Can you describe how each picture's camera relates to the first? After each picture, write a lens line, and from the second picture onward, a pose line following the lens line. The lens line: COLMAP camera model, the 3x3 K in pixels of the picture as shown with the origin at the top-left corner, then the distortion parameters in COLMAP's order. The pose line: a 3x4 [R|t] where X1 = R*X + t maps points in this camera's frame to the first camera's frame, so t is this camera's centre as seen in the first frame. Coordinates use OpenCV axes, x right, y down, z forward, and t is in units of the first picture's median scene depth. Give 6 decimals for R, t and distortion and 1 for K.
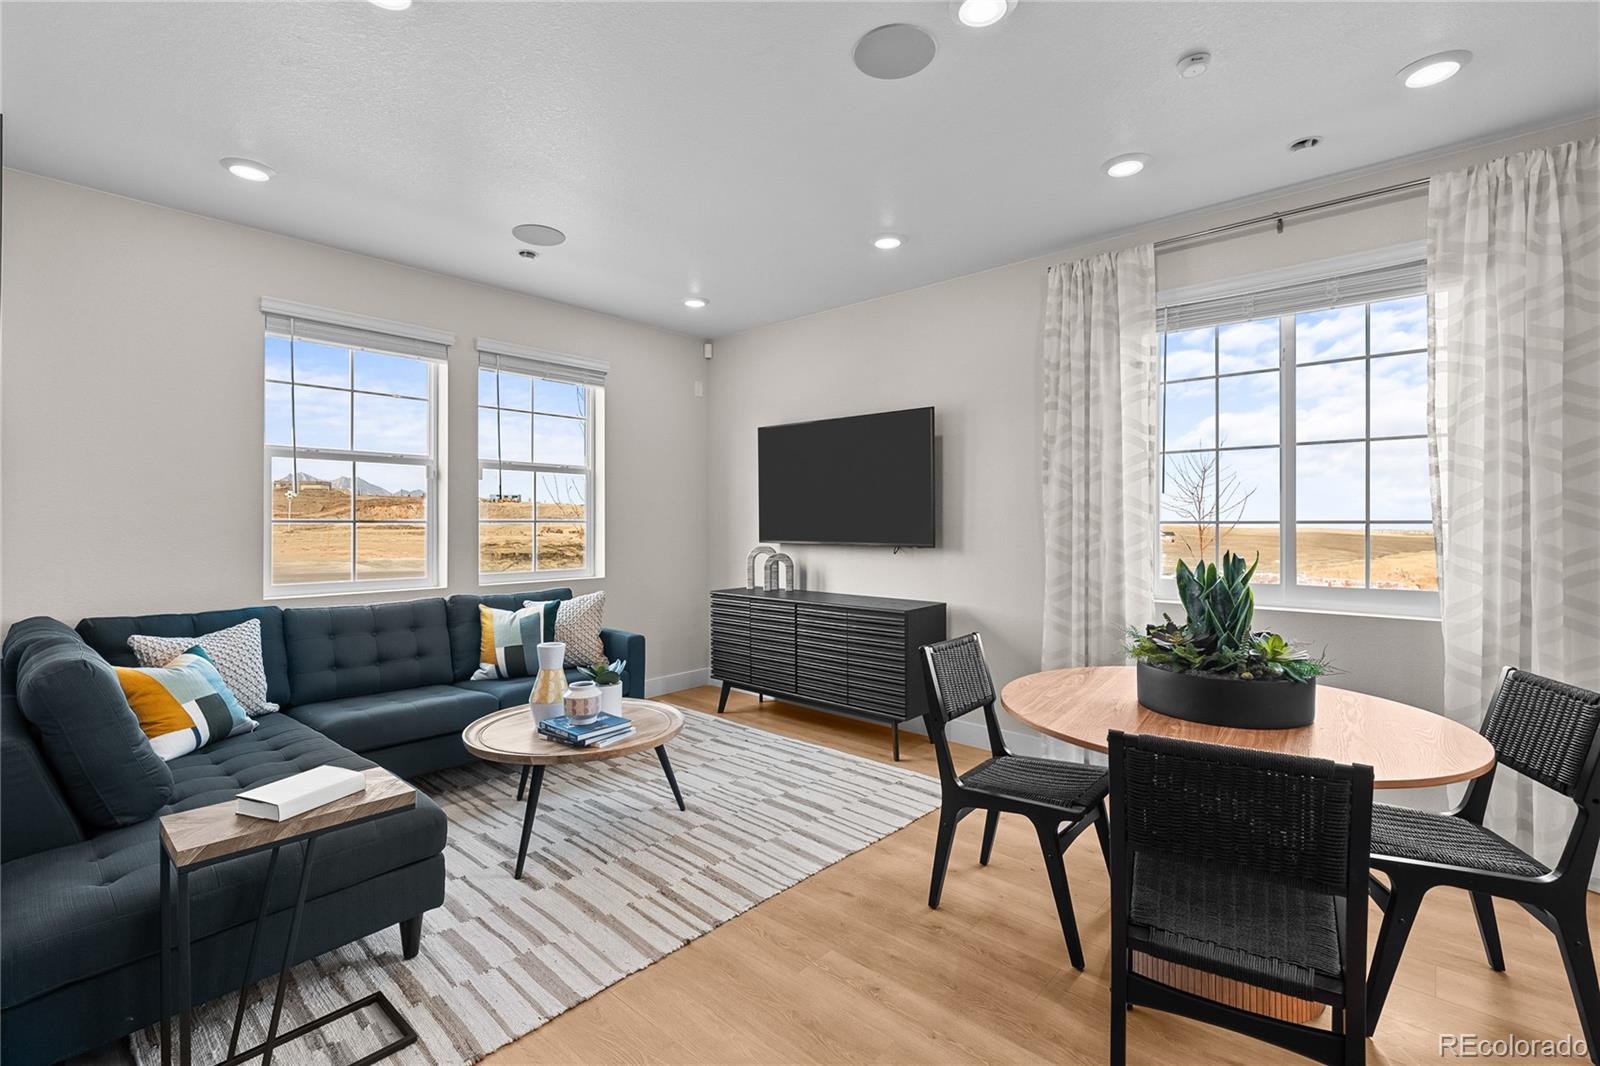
lens RADIAL K [[719.1, 0, 778.5], [0, 719.1, 524.7], [0, 0, 1]] dist [0.002035, 0.000588]
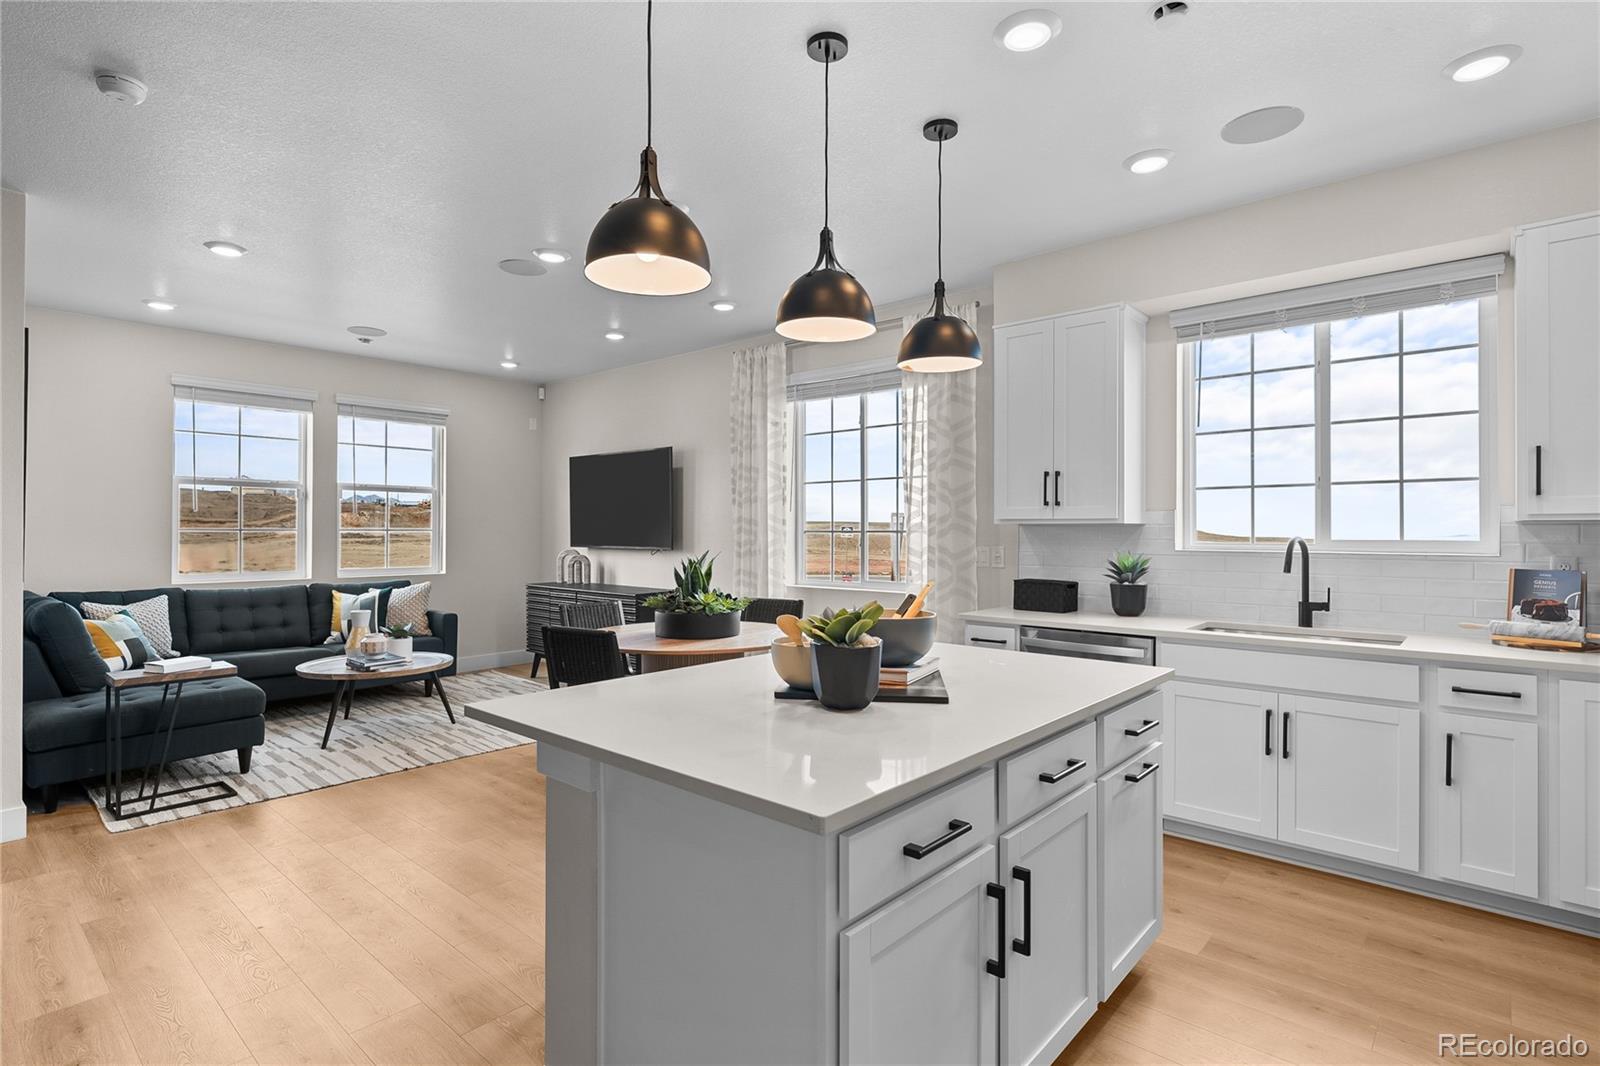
lens RADIAL K [[799.1, 0, 786.0], [0, 799.1, 530.4], [0, 0, 1]] dist [0.009321, -0.000942]
pose [[0.999965, 0.002005, 0.008112, 0.488100], [-0.001965, 0.999986, -0.004882, 0.002093], [-0.008122, 0.004866, 0.999955, -0.602740]]
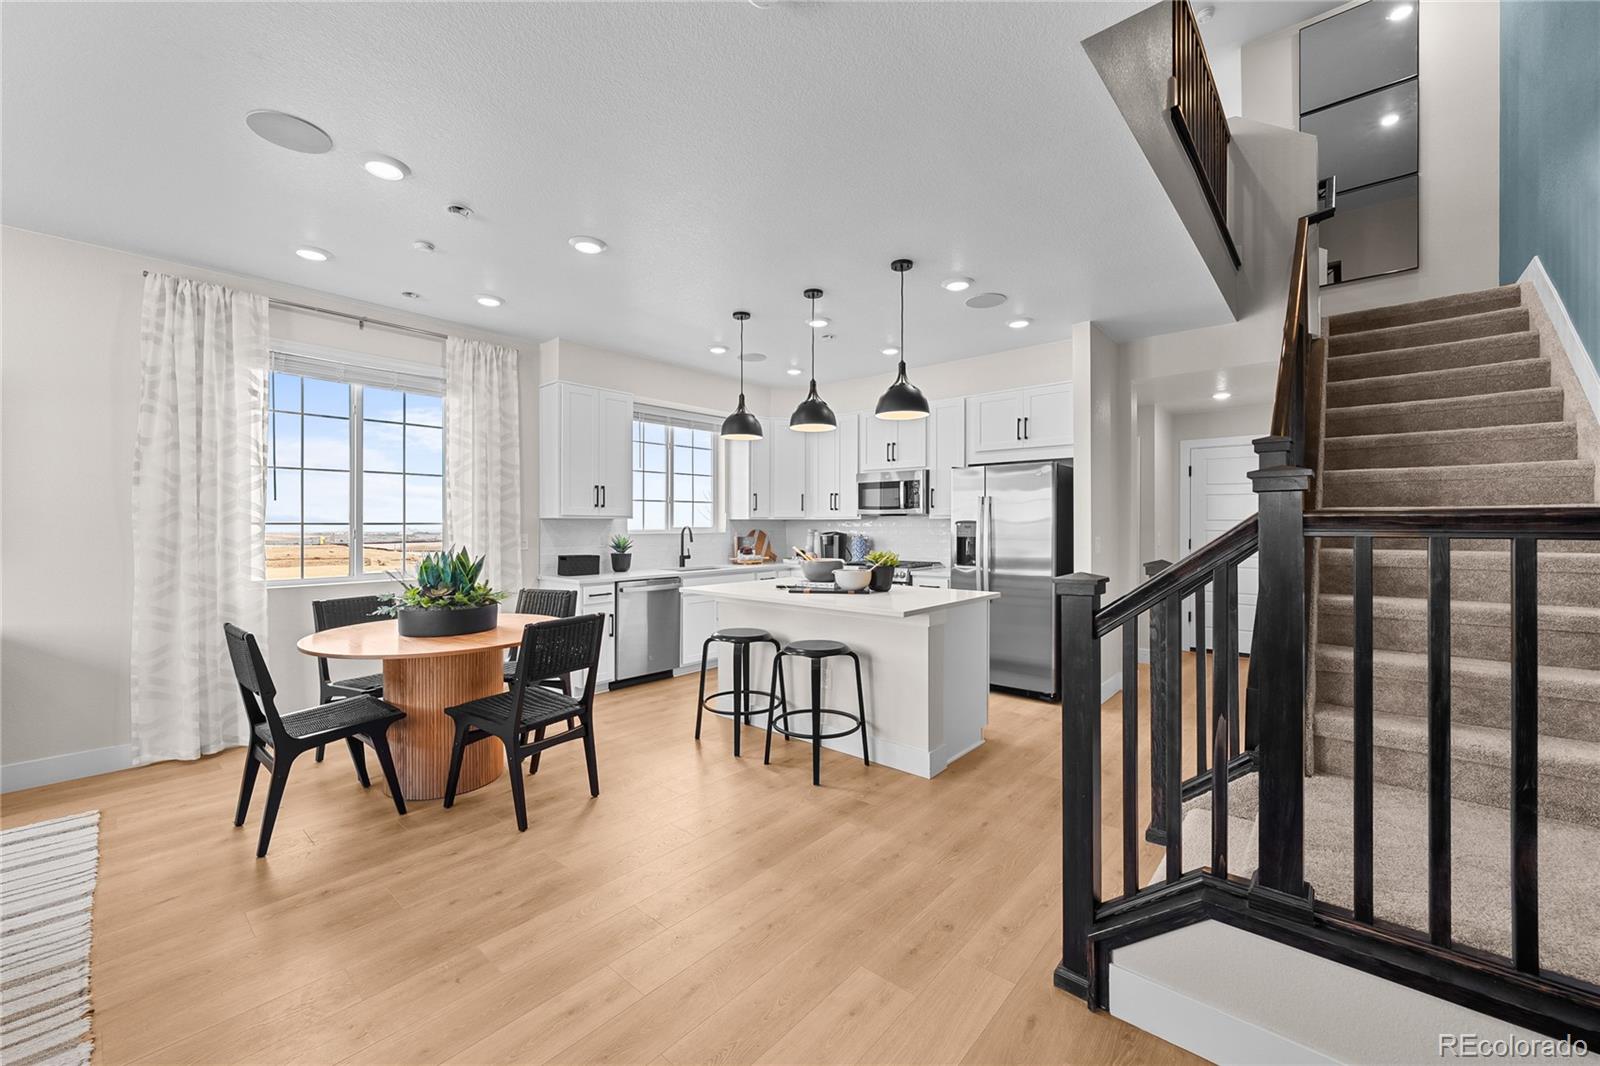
lens RADIAL K [[626.4, 0, 808.3], [0, 626.4, 525.6], [0, 0, 1]] dist [0.000599, 0.000031]
pose [[-0.036283, -0.001817, 0.999340, -0.559819], [0.004474, 0.999988, 0.001981, 0.002154], [-0.999332, 0.004543, -0.036274, 0.109636]]
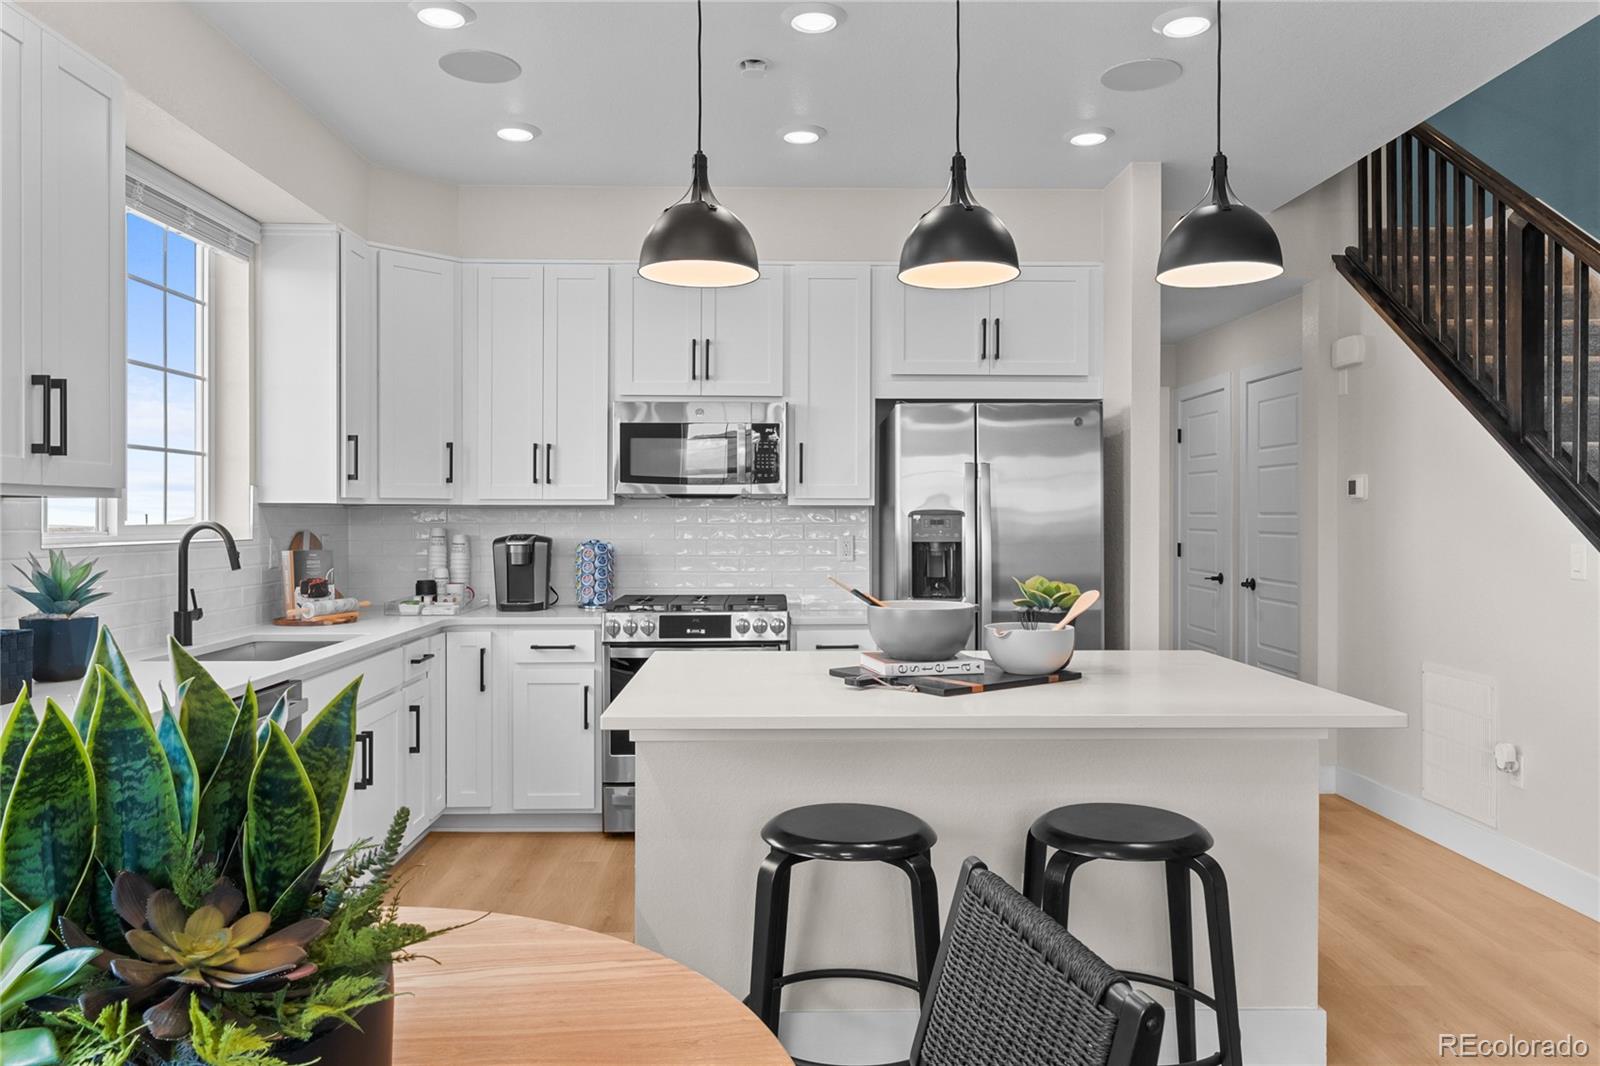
lens RADIAL K [[1086.3, 0, 802.2], [0, 1086.3, 532.4], [0, 0, 1]] dist [-0.005420, -0.004434]
pose [[-0.693584, -0.010750, 0.720295, 0.060657], [0.002705, 0.999843, 0.017528, -0.000914], [-0.720370, 0.014105, -0.693446, 0.660742]]
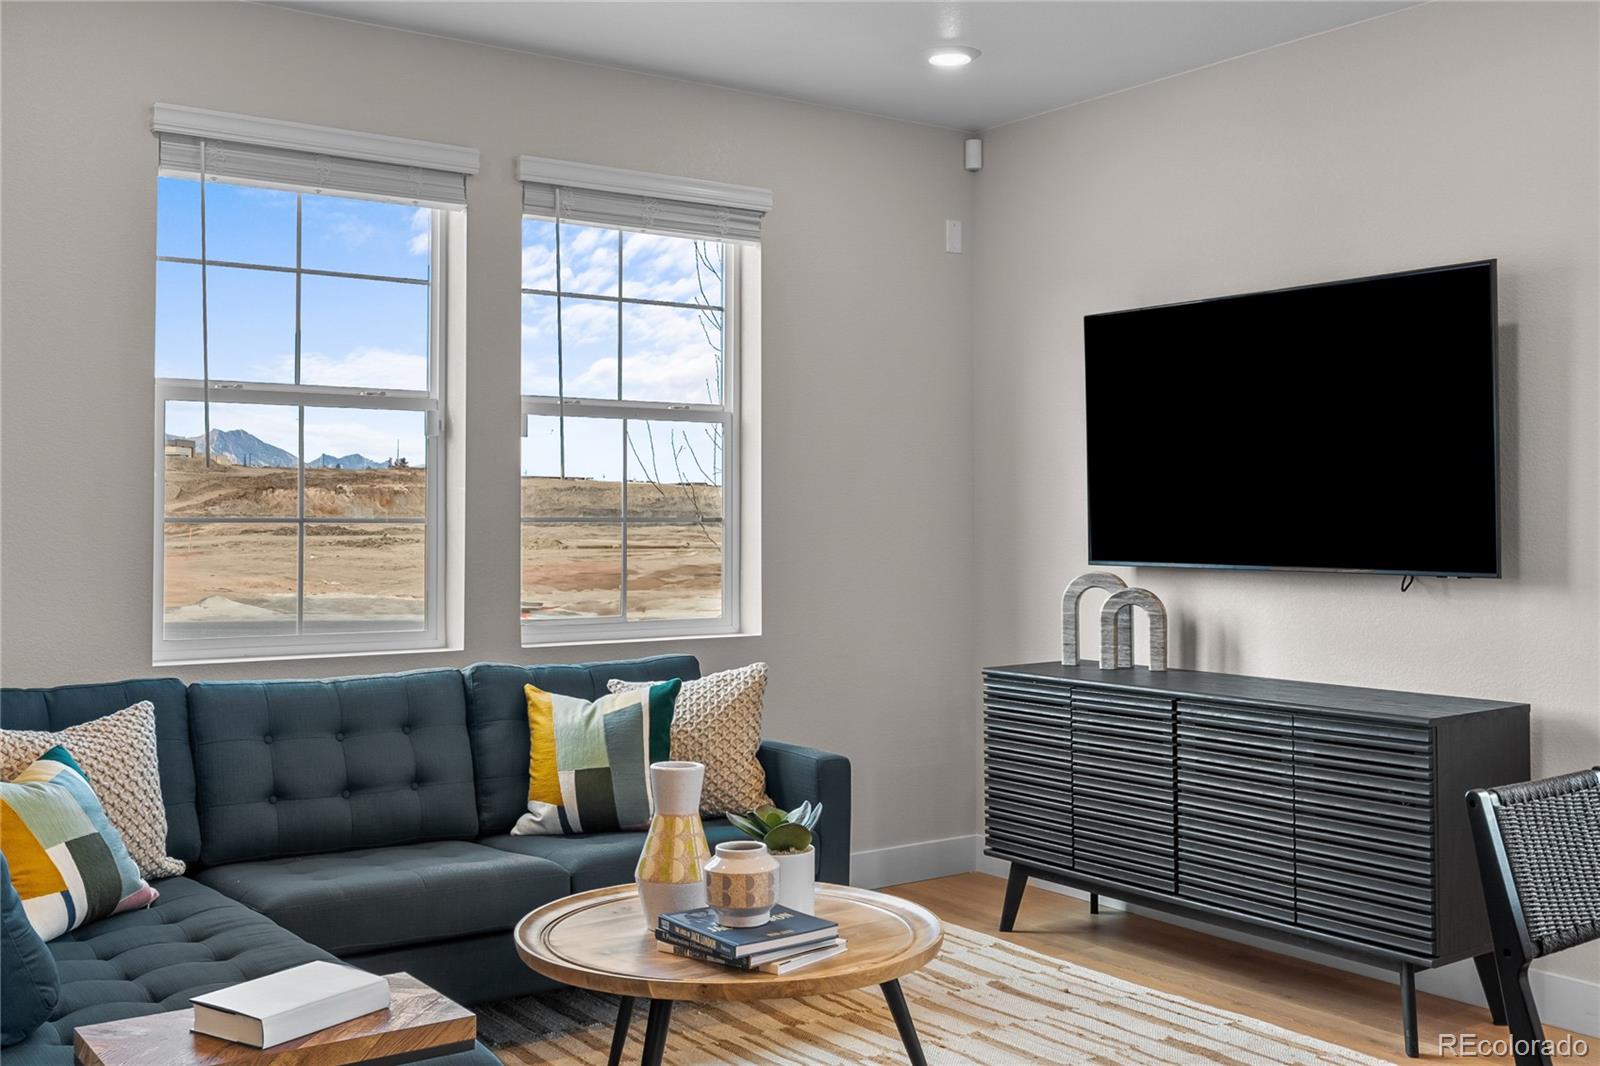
lens RADIAL K [[1605.2, 0, 753.2], [0, 1605.2, 494.9], [0, 0, 1]] dist [0.003779, 0.000000]
pose [[0.975861, -0.004521, -0.218348, -0.016305], [0.000313, 0.999814, -0.019304, -0.000080], [0.218395, 0.018769, 0.975680, -0.070891]]
